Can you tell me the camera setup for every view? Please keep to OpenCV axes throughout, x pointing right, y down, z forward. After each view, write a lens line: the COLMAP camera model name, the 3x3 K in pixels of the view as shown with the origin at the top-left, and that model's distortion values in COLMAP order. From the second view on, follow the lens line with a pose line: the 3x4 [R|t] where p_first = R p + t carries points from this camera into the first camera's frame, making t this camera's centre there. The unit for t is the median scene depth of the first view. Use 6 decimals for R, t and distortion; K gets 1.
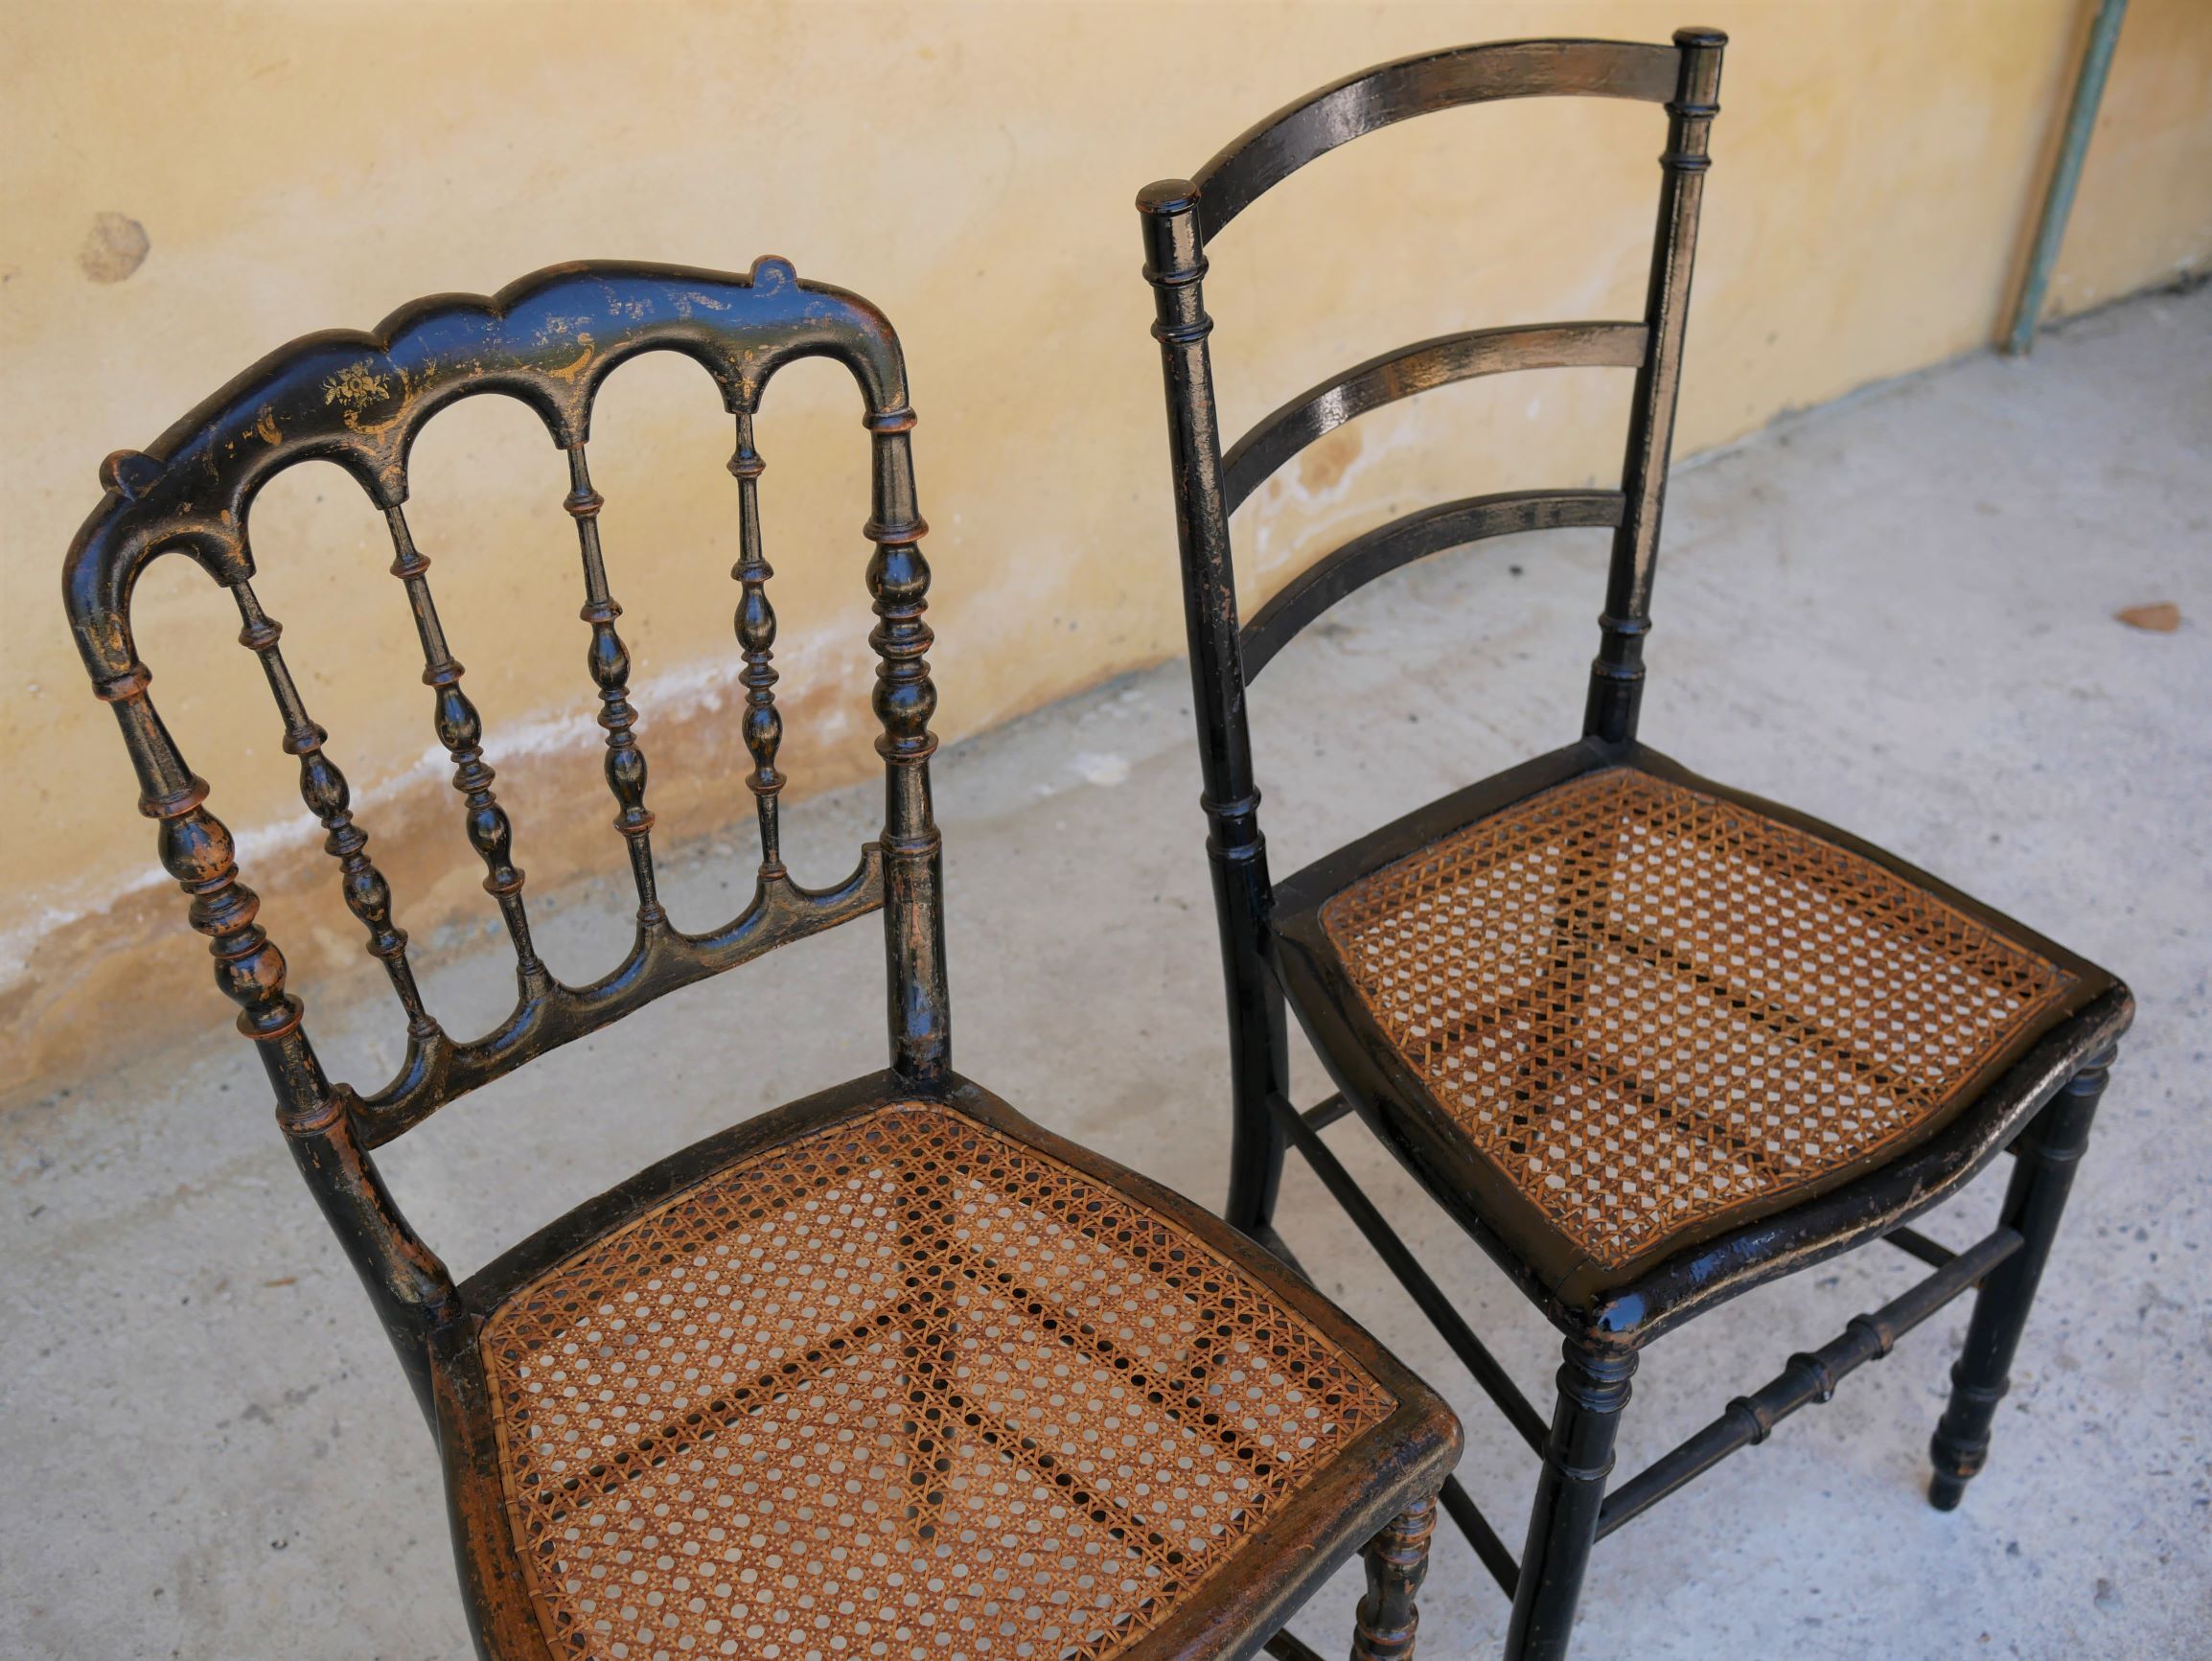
lens RADIAL K [[2499.9, 0, 1099.7], [0, 2499.9, 819.2], [0, 0, 1]] dist [-0.012957, 0.000000]
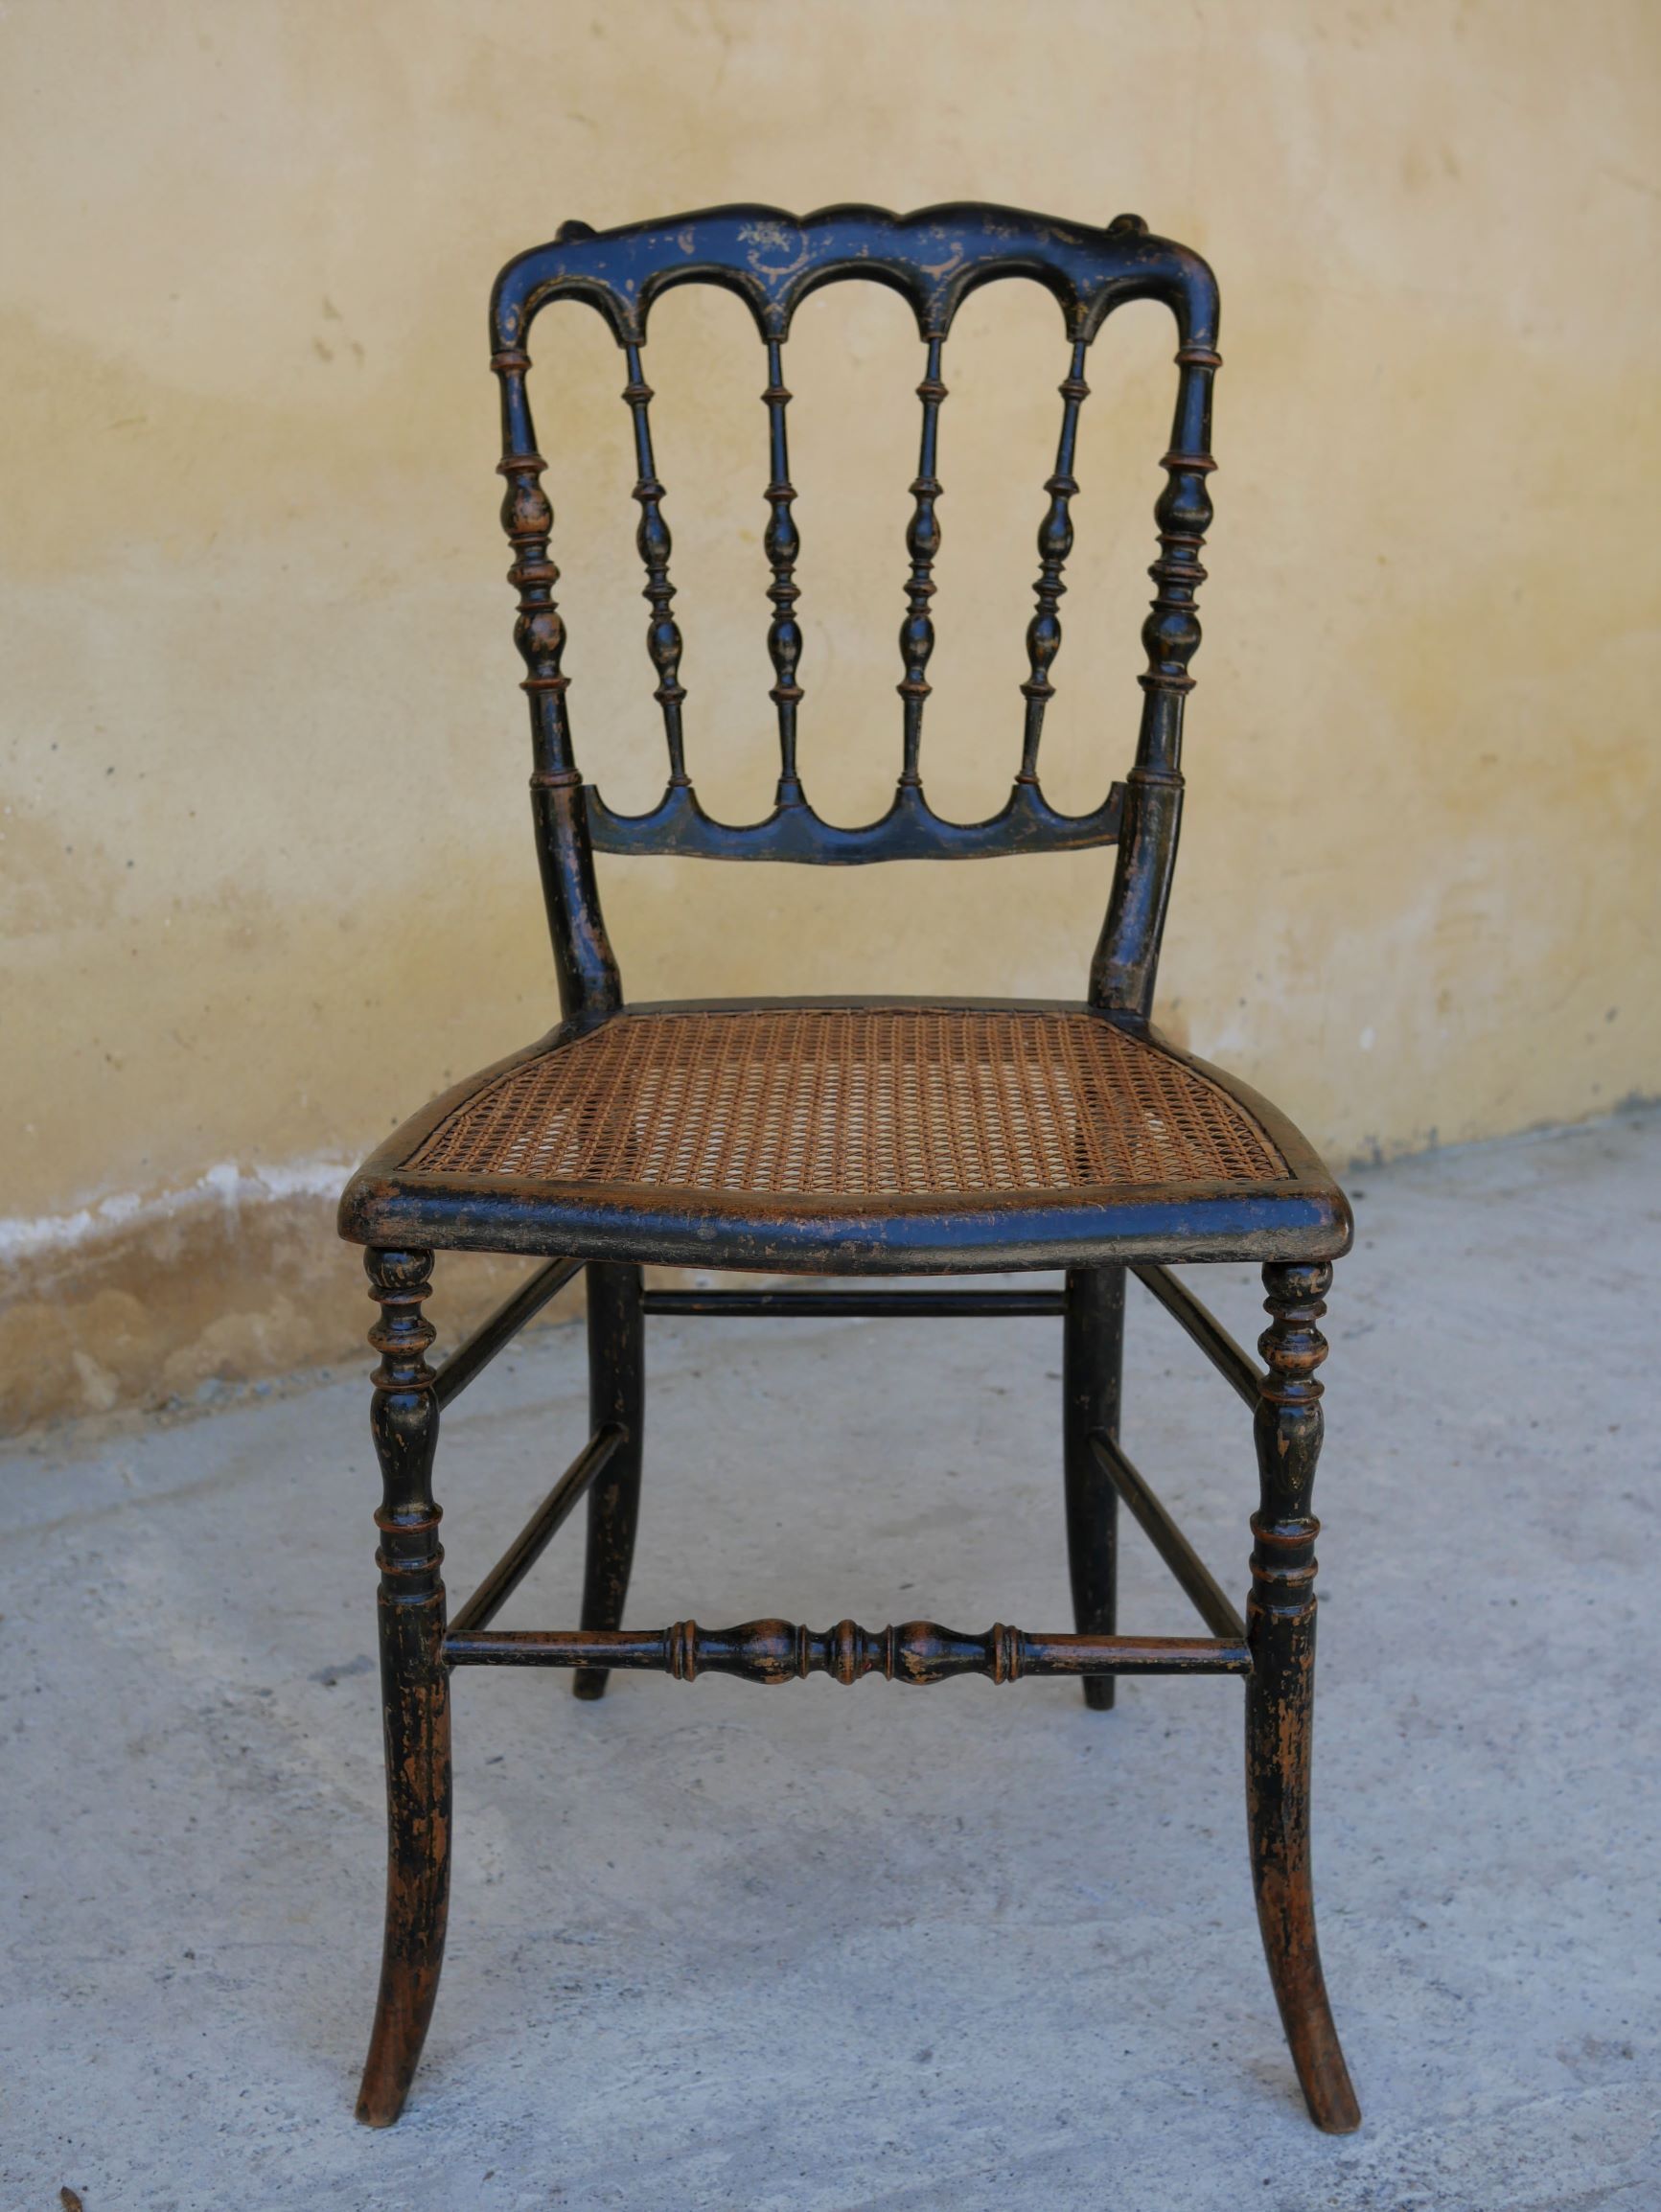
lens RADIAL K [[2577.3, 0, 843.7], [0, 2577.3, 1105.8], [0, 0, 1]] dist [-0.019831, 0.000000]
pose [[0.998581, -0.001157, -0.053234, 0.032147], [-0.018326, 0.931215, -0.364008, 0.344946], [0.049994, 0.364467, 0.929873, 0.082775]]
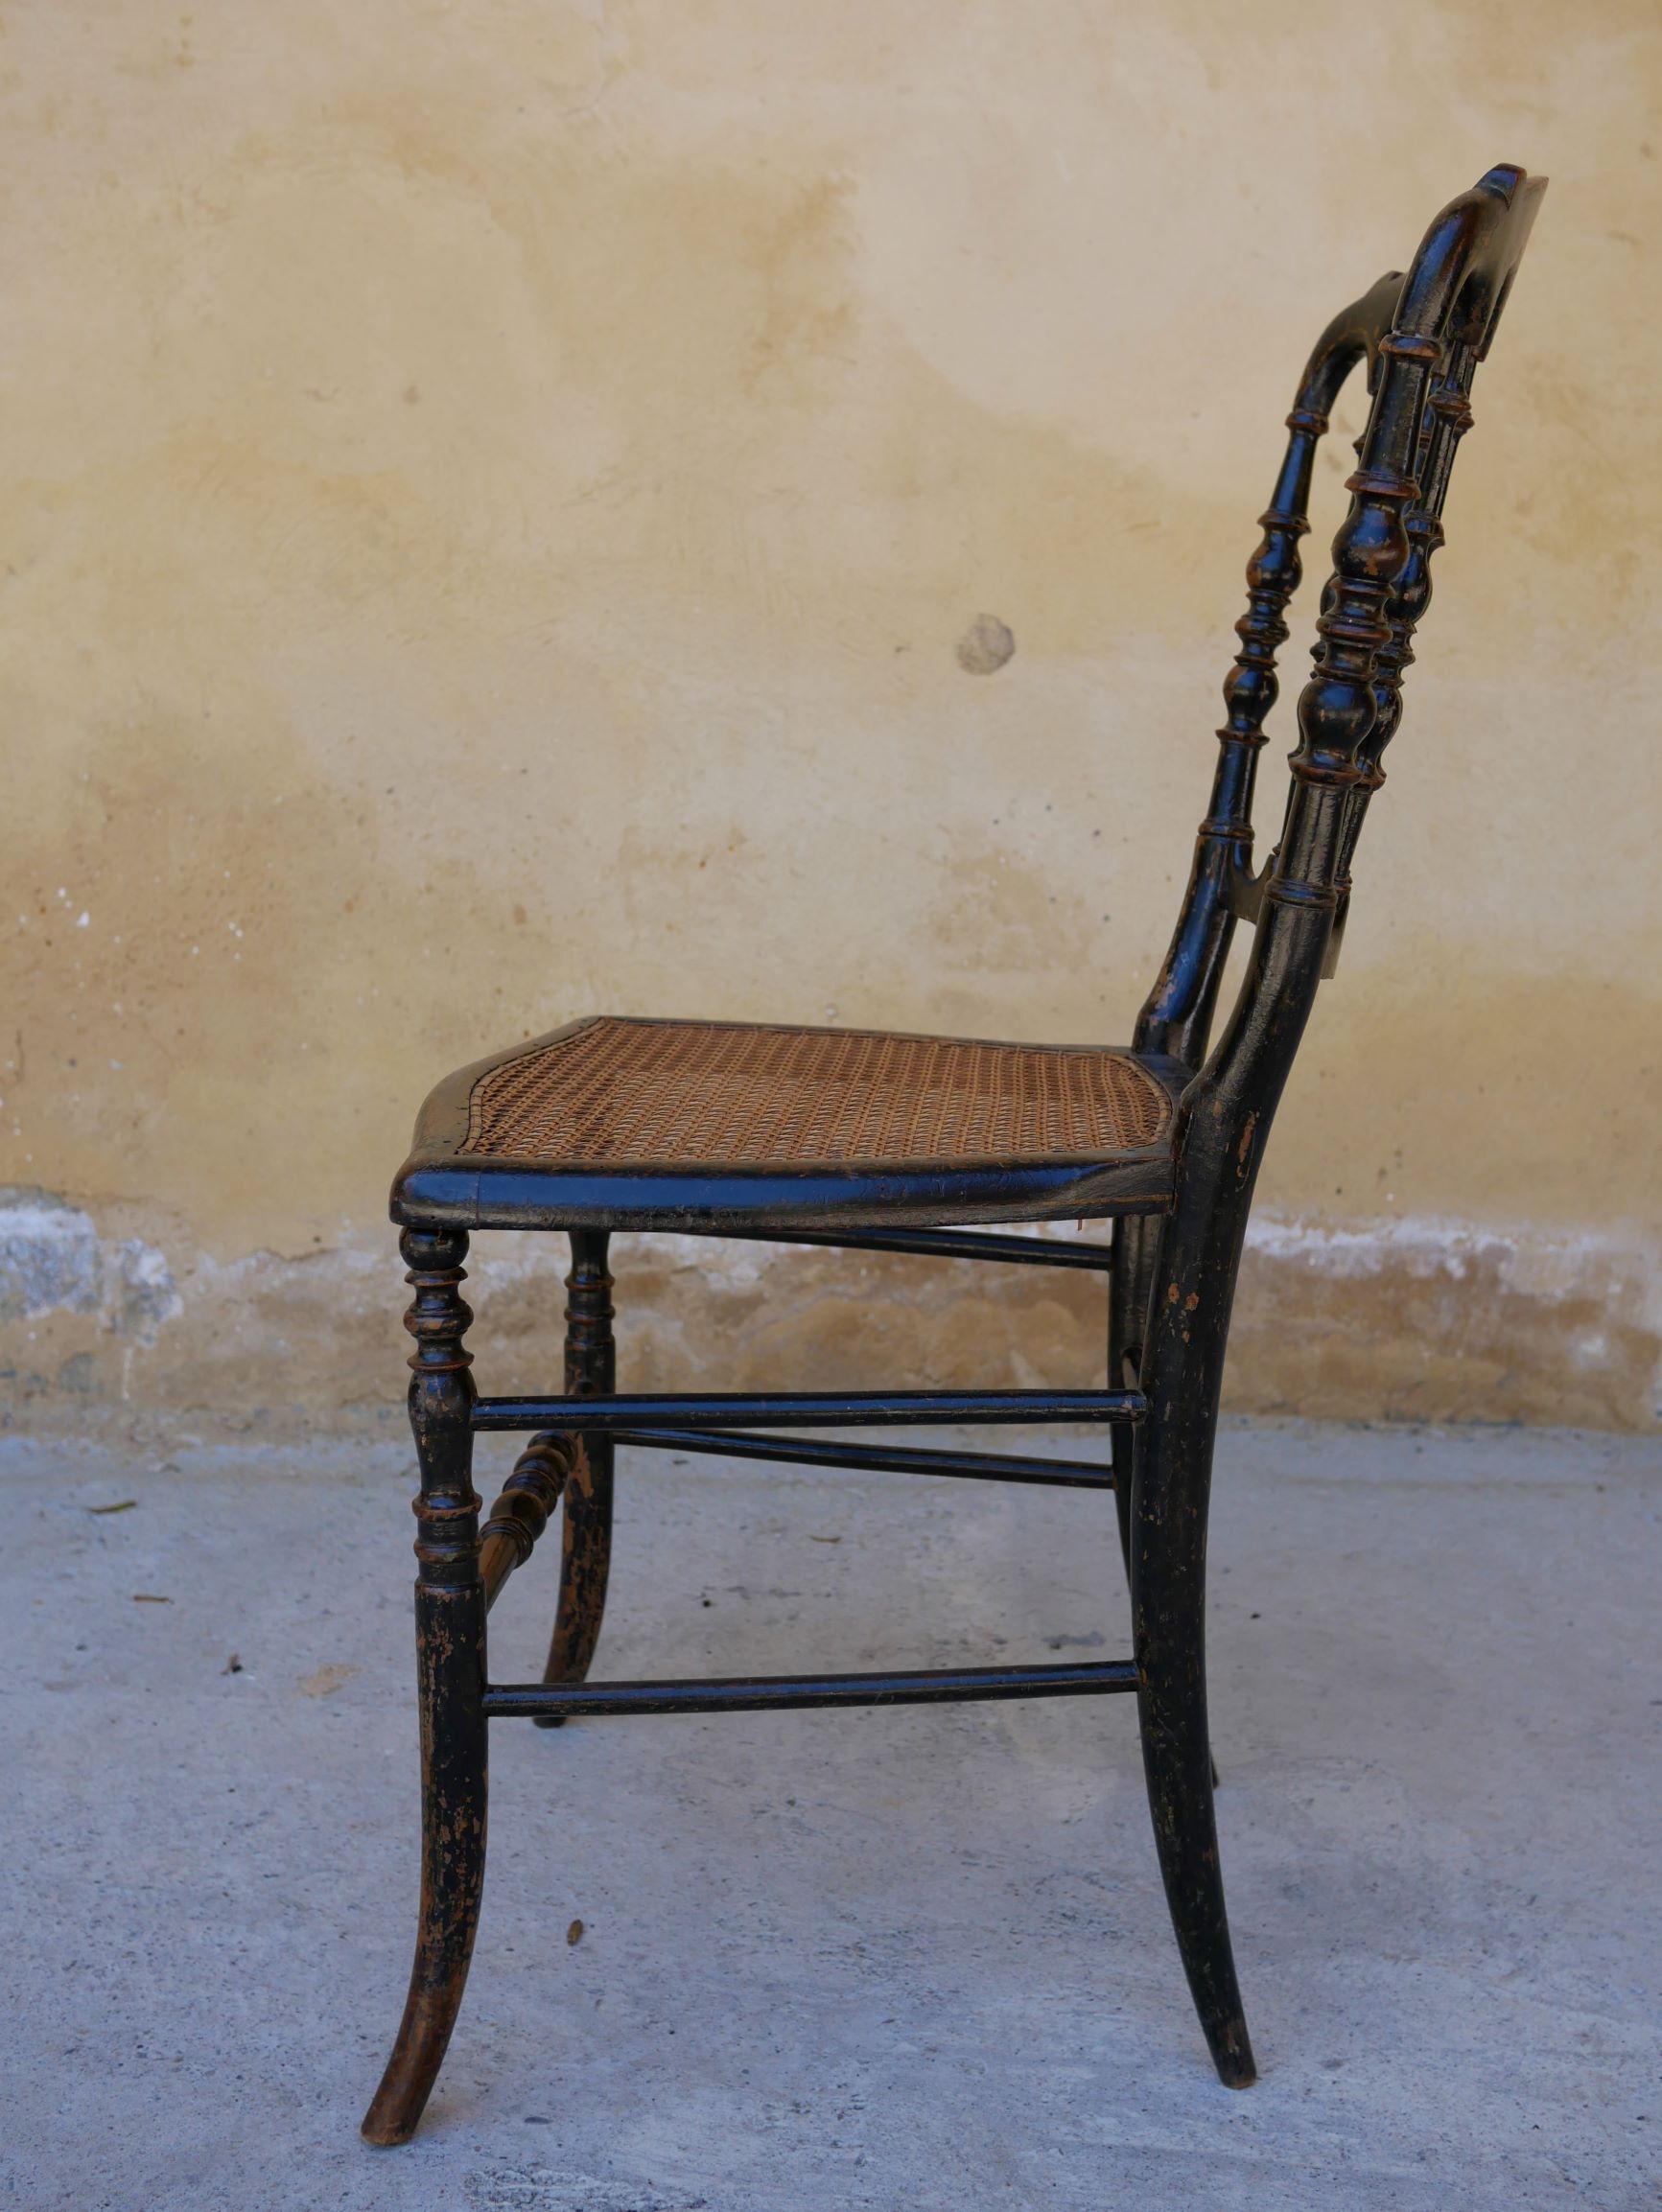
lens RADIAL K [[2577.5, 0, 838.7], [0, 2577.5, 1104.1], [0, 0, 1]] dist [-0.019831, 0.000000]
pose [[0.801091, 0.097628, -0.590526, 0.290608], [-0.350128, 0.876630, -0.330046, 0.378852], [0.485451, 0.471157, 0.736443, 0.129216]]
